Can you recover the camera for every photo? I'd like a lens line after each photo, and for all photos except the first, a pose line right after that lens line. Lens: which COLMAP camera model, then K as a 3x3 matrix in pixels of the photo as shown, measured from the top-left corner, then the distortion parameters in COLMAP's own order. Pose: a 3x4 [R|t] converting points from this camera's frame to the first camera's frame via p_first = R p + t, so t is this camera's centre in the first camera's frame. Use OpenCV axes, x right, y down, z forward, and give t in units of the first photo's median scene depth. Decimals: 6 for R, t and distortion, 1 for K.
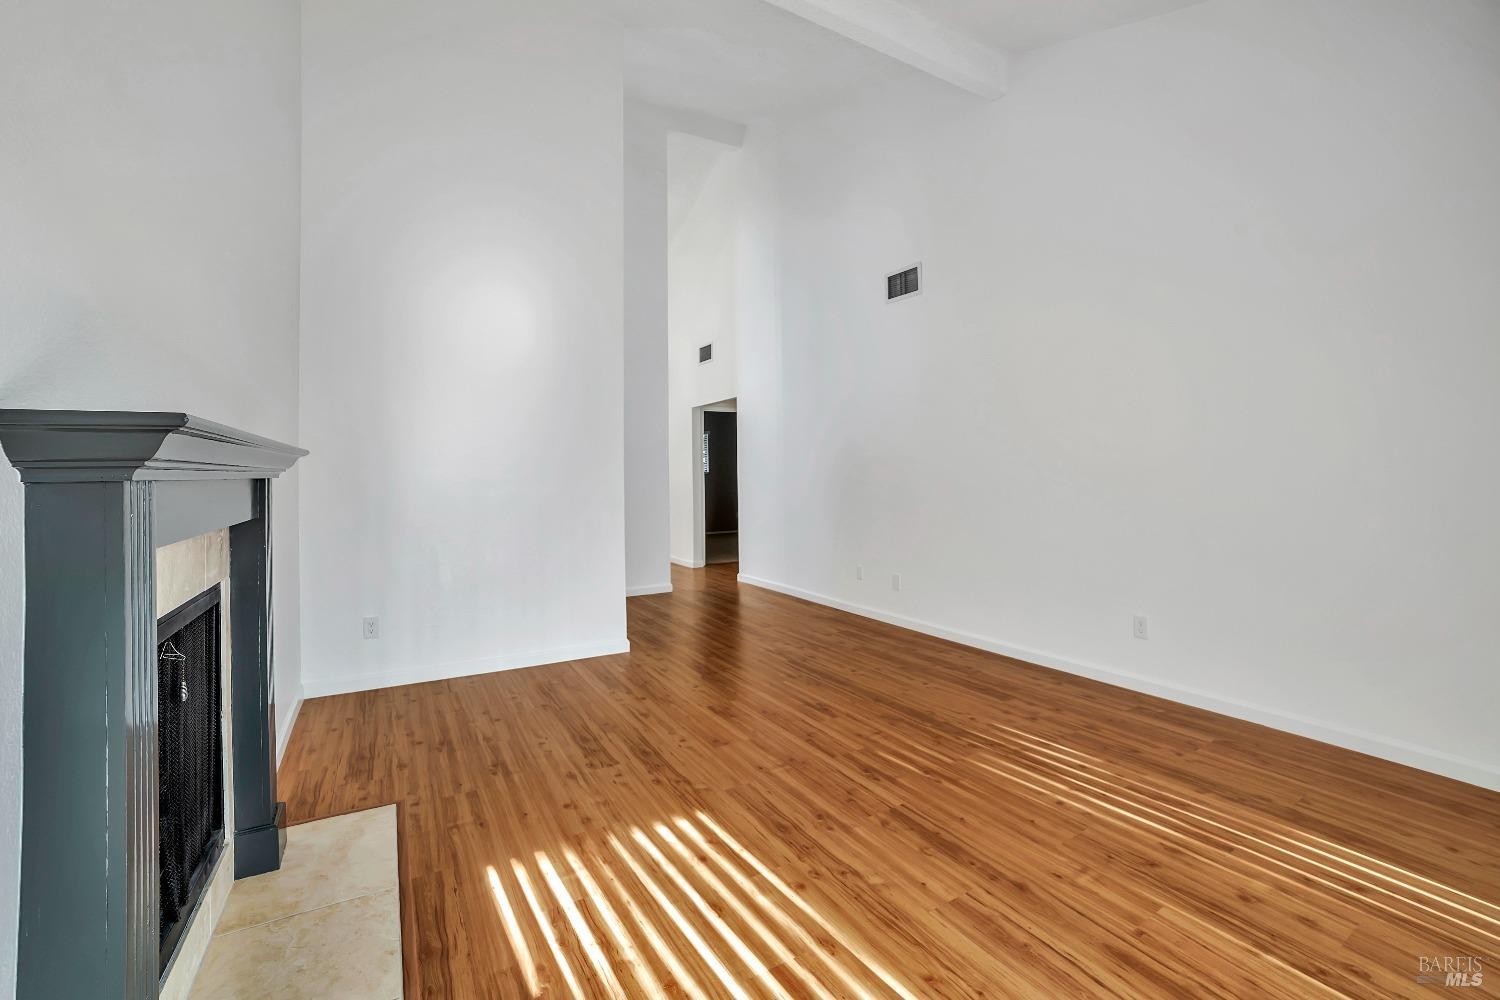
lens RADIAL K [[667.4, 0, 757.6], [0, 667.4, 508.8], [0, 0, 1]] dist [-0.064286, 0.037786]
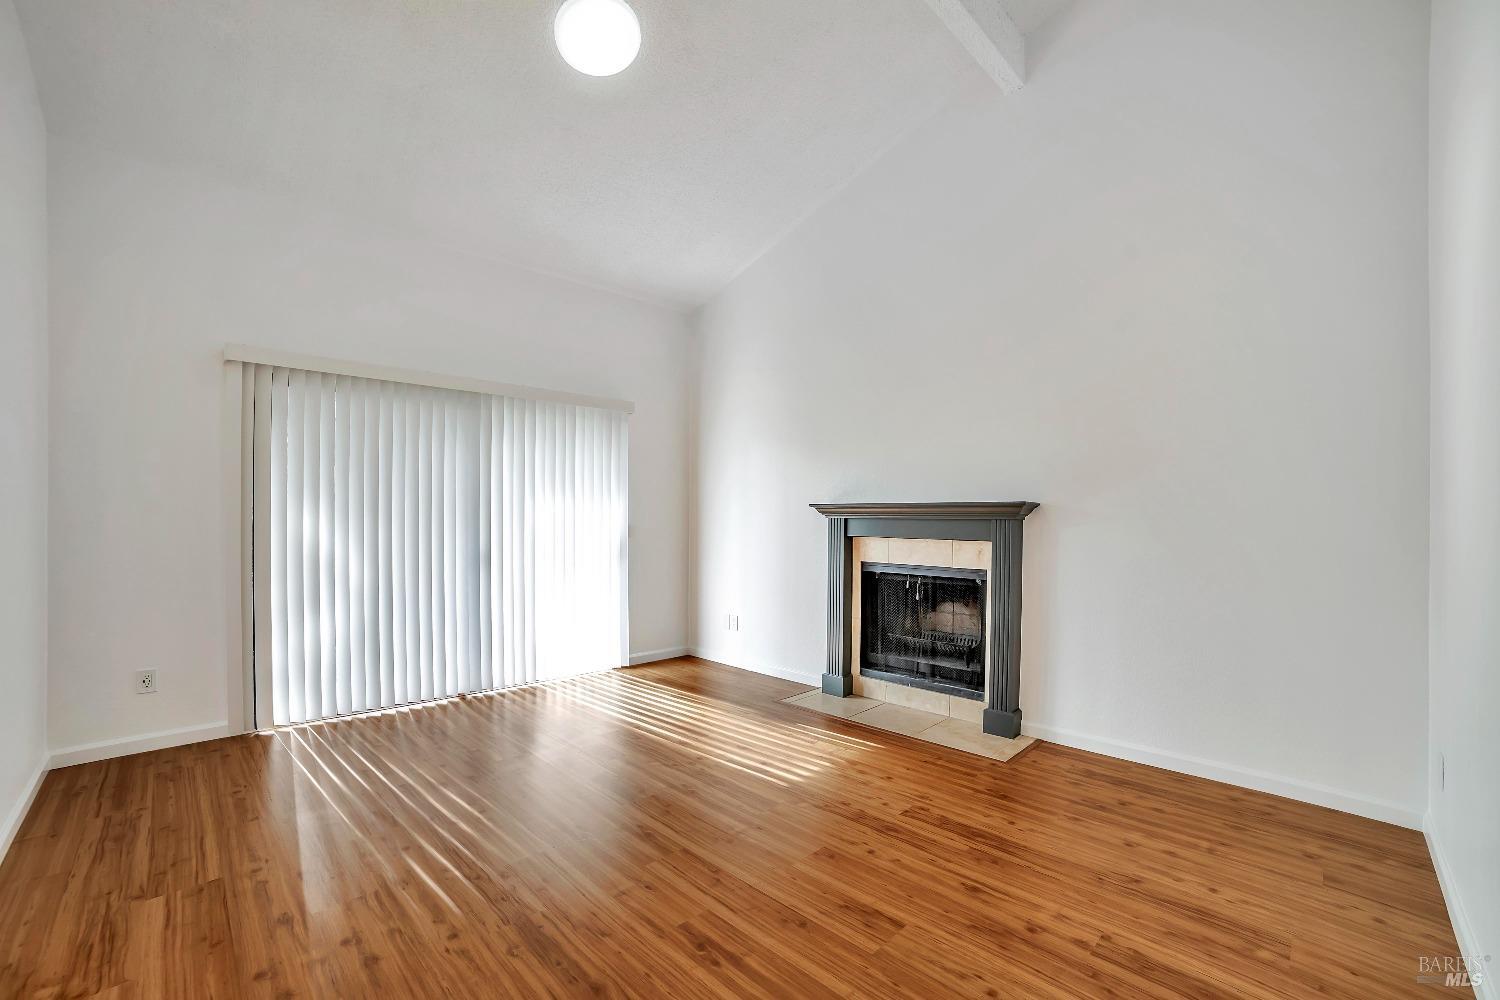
lens RADIAL K [[649.9, 0, 750.0], [0, 649.9, 500.0], [0, 0, 1]] dist [-0.067635, 0.033621]
pose [[-0.973683, 0.000679, -0.227905, 0.212818], [-0.006906, 0.999448, 0.032483, -0.105315], [0.227801, 0.033202, -0.973141, 1.755315]]
